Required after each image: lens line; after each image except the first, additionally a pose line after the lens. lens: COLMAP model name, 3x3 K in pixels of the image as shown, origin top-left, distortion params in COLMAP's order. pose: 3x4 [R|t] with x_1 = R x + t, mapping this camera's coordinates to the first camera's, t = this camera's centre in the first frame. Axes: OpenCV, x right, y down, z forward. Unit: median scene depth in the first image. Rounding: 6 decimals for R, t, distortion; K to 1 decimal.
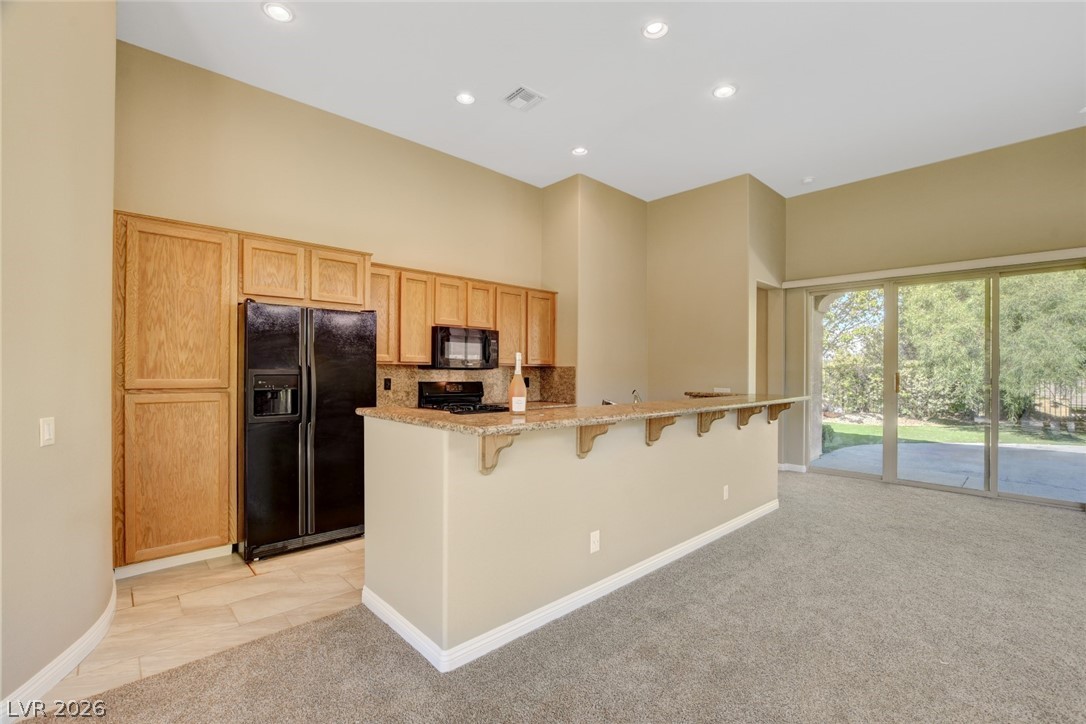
lens RADIAL K [[473.1, 0, 538.2], [0, 473.1, 371.0], [0, 0, 1]] dist [-0.015623, 0.000562]
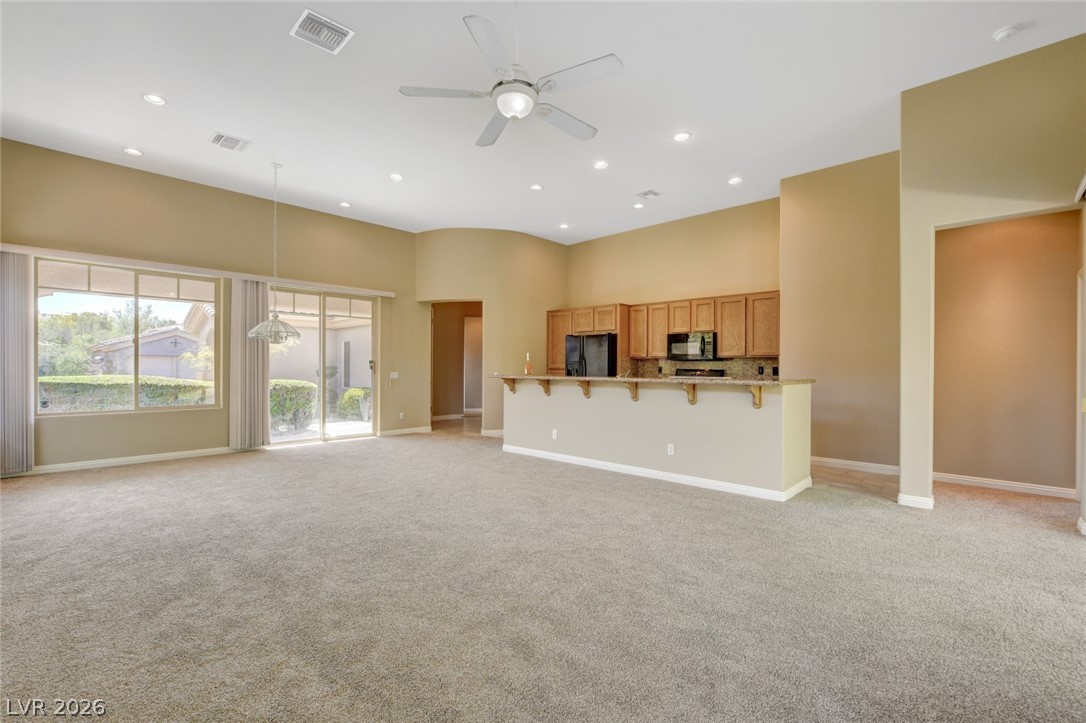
lens RADIAL K [[473.1, 0, 538.2], [0, 473.1, 370.5], [0, 0, 1]] dist [-0.015623, 0.000562]
pose [[0.066686, -0.000210, -0.997774, 1.406652], [-0.003749, 0.999993, -0.000461, 0.032687], [0.997767, 0.003772, 0.066685, 0.453791]]
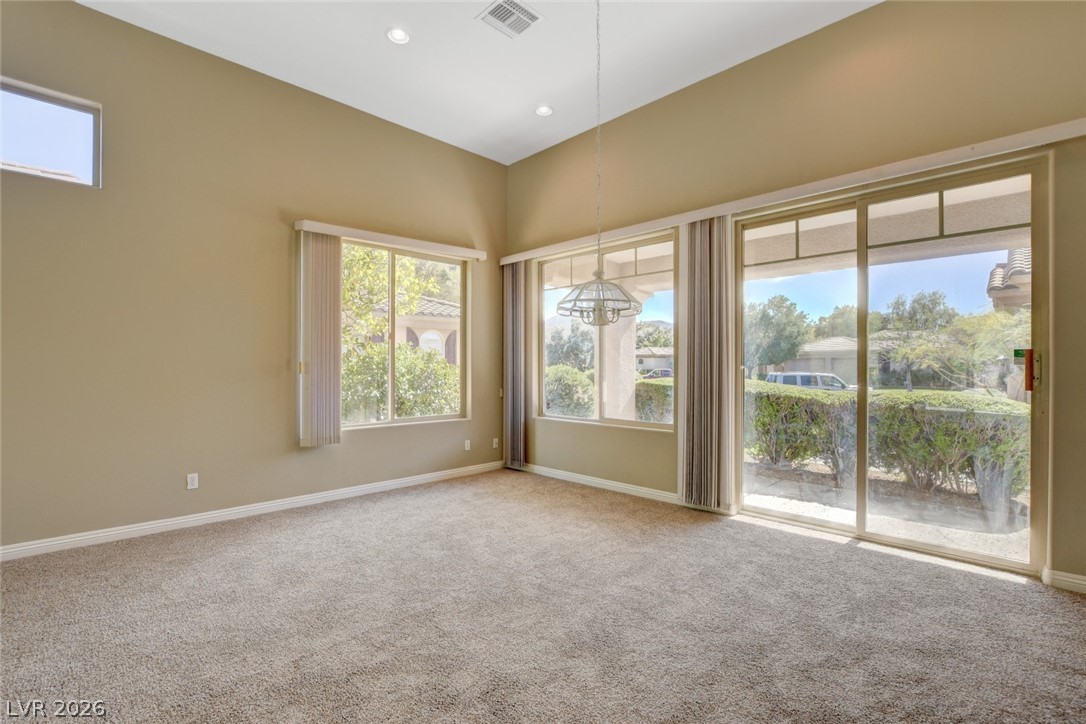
lens RADIAL K [[486.0, 0, 538.9], [0, 486.0, 376.4], [0, 0, 1]] dist [-0.014605, 0.000042]
pose [[-0.999430, -0.008228, -0.032746, 0.218153], [-0.008967, 0.999707, 0.022502, 0.021736], [0.032551, 0.022782, -0.999210, 0.529851]]
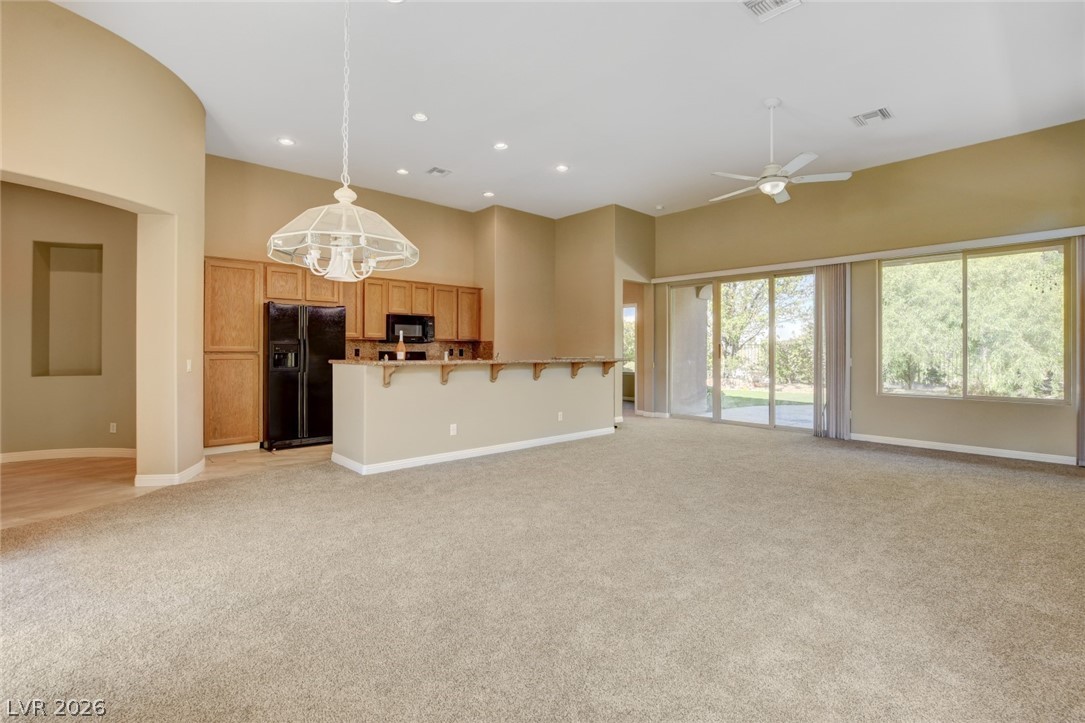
lens RADIAL K [[491.0, 0, 543.4], [0, 491.0, 349.1], [0, 0, 1]] dist [-0.010292, 0.000380]
pose [[0.999984, -0.004277, -0.003697, 0.290426], [0.004258, 0.999977, -0.005316, 0.028593], [0.003720, 0.005300, 0.999979, -0.581933]]
